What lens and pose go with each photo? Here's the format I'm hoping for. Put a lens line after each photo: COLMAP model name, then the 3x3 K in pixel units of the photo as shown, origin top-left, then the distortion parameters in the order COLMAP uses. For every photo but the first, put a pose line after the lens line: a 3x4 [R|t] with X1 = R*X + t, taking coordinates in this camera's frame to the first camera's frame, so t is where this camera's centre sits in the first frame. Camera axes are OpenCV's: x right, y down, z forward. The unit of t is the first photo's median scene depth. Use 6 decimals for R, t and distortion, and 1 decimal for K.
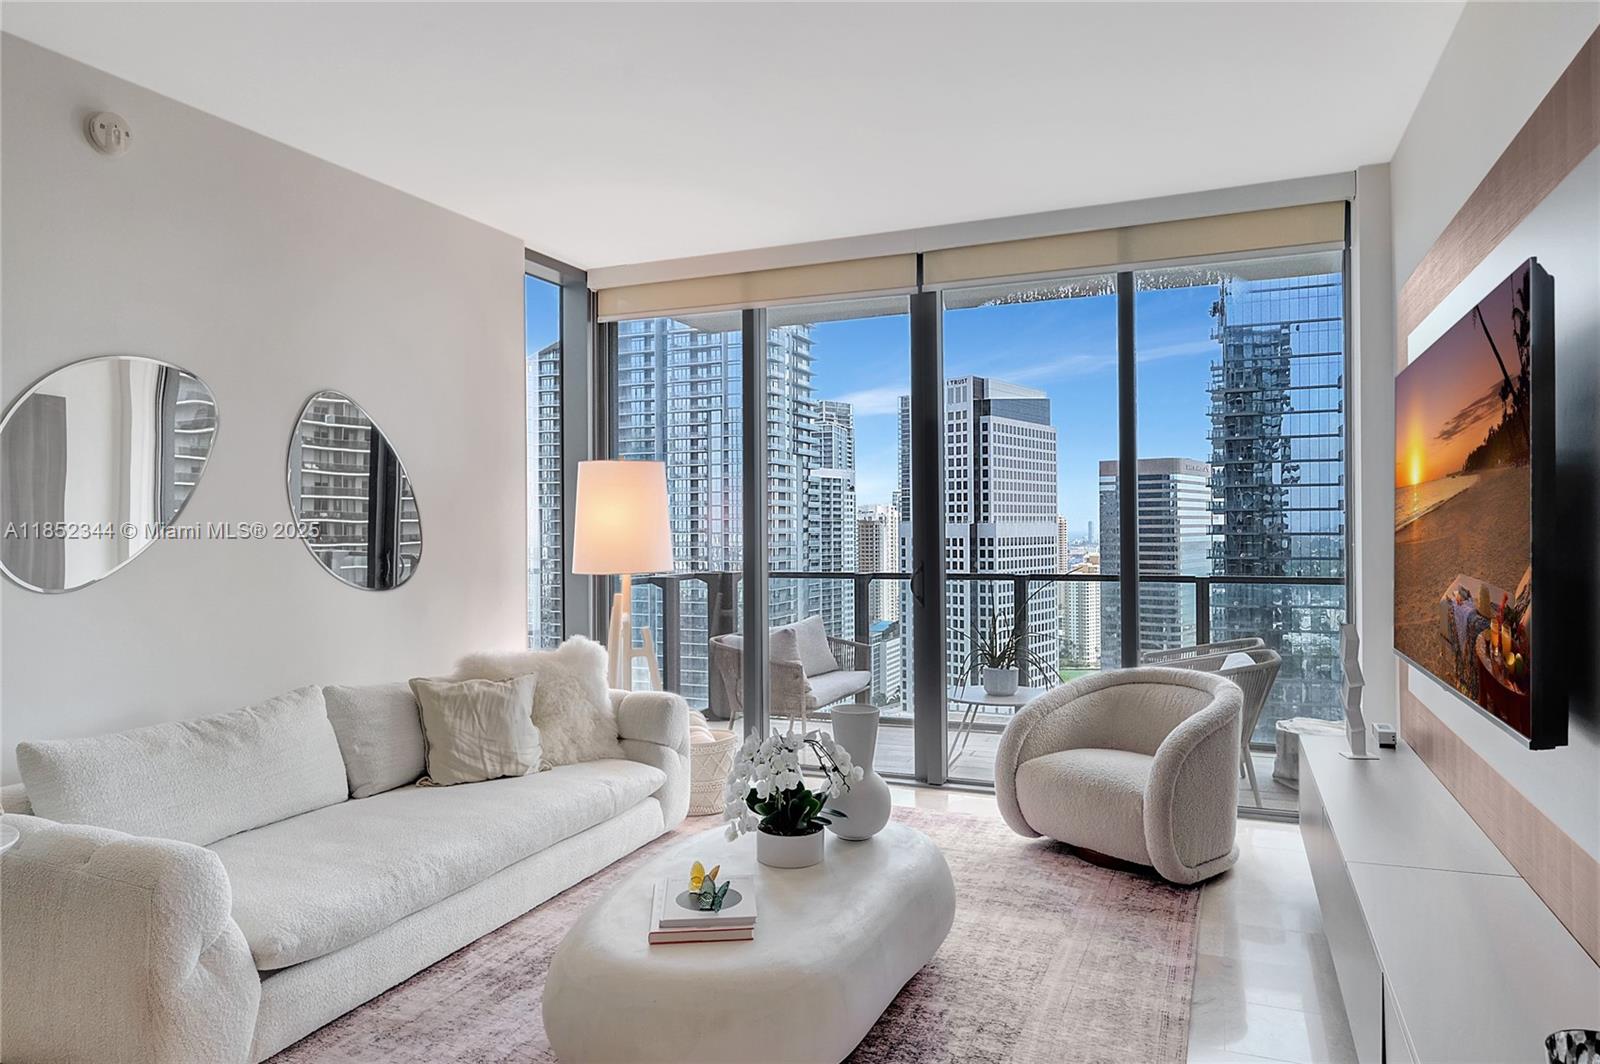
lens RADIAL K [[1030.6, 0, 775.9], [0, 1030.6, 520.4], [0, 0, 1]] dist [-0.024441, 0.000796]
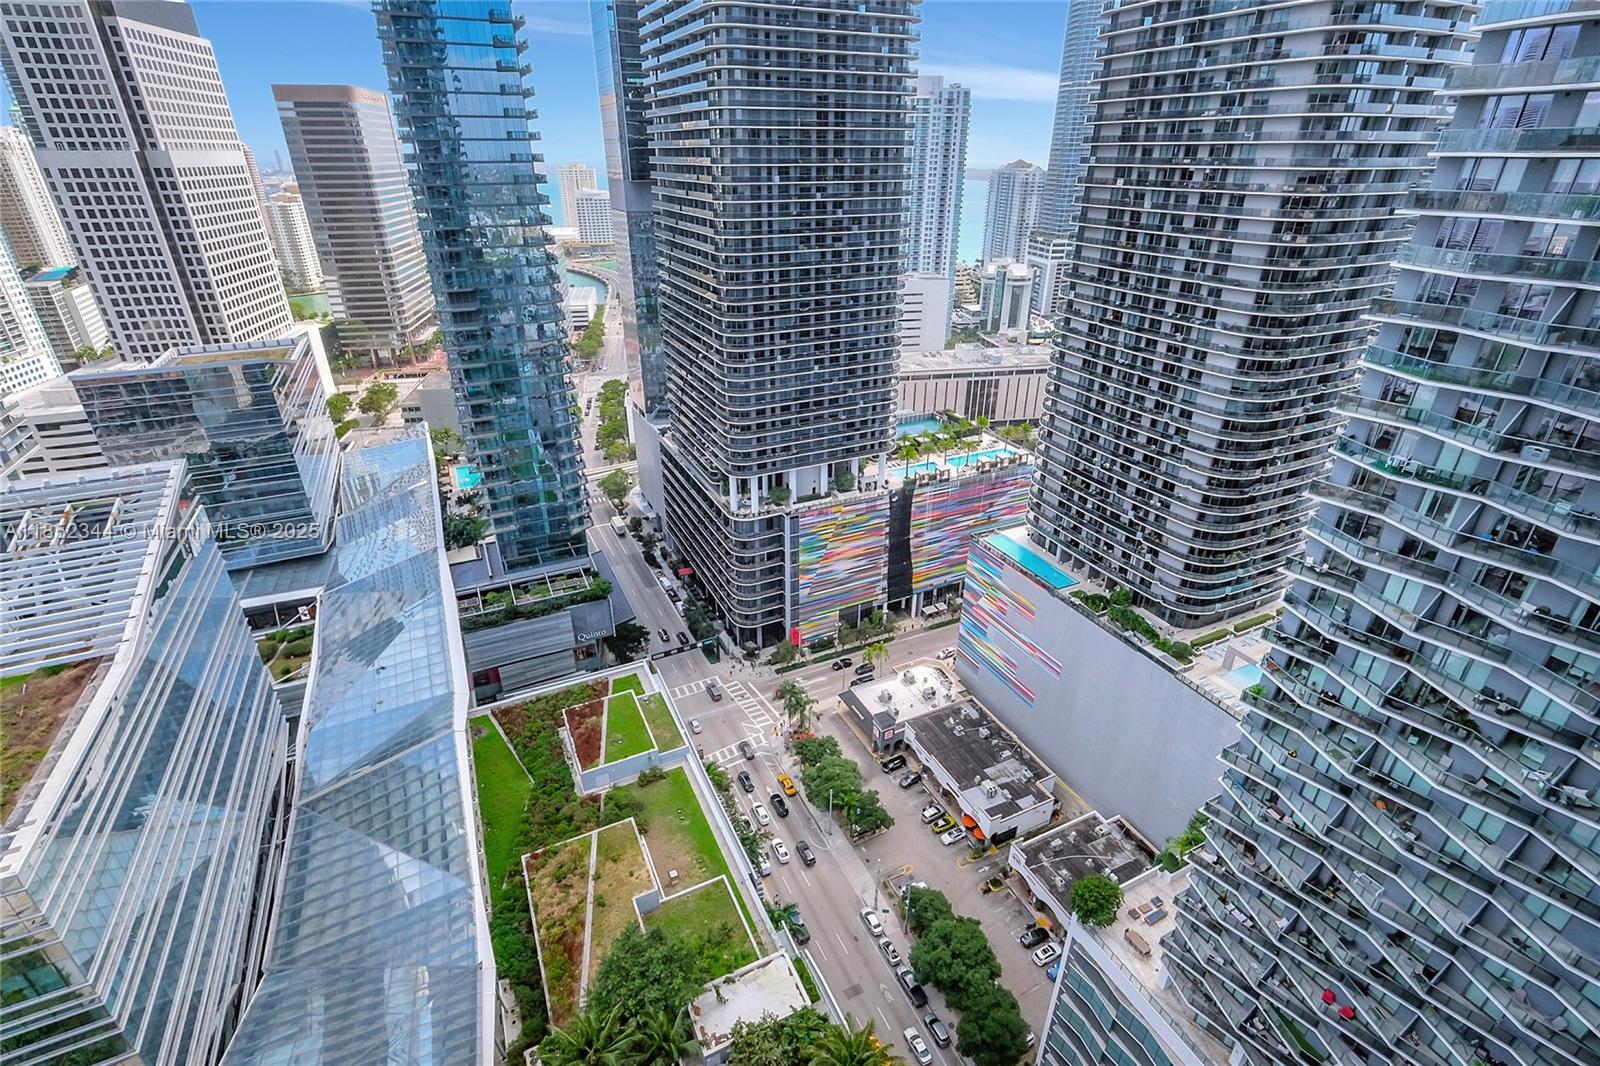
lens RADIAL K [[737.2, 0, 794.9], [0, 737.2, 519.1], [0, 0, 1]] dist [0.000060, -0.000563]
pose [[0.650707, -0.331049, 0.683365, 0.261244], [-0.006846, 0.897364, 0.441238, 0.096053], [-0.759298, -0.291794, 0.581654, 1.409208]]
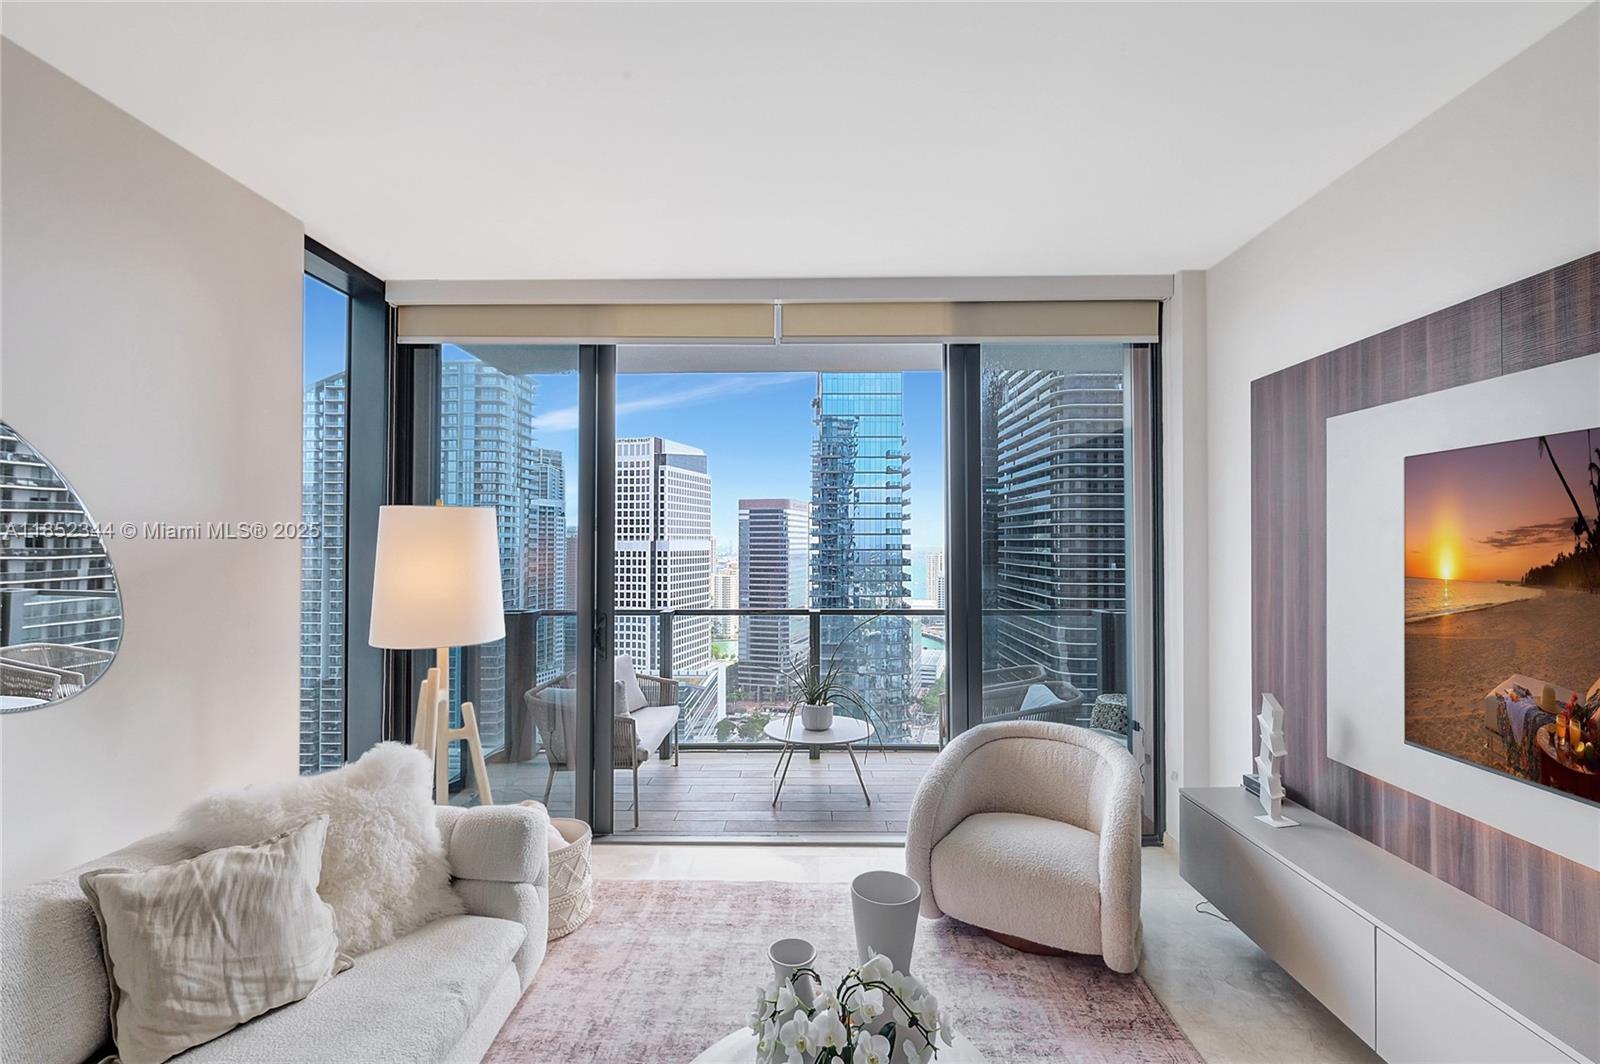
lens RADIAL K [[719.6, 0, 804.0], [0, 719.6, 529.2], [0, 0, 1]] dist [-0.007467, 0.001409]
pose [[0.920291, 0.013432, 0.391004, -0.090676], [-0.008611, 0.999864, -0.014082, -0.029150], [-0.391139, 0.009592, 0.920281, 0.302698]]
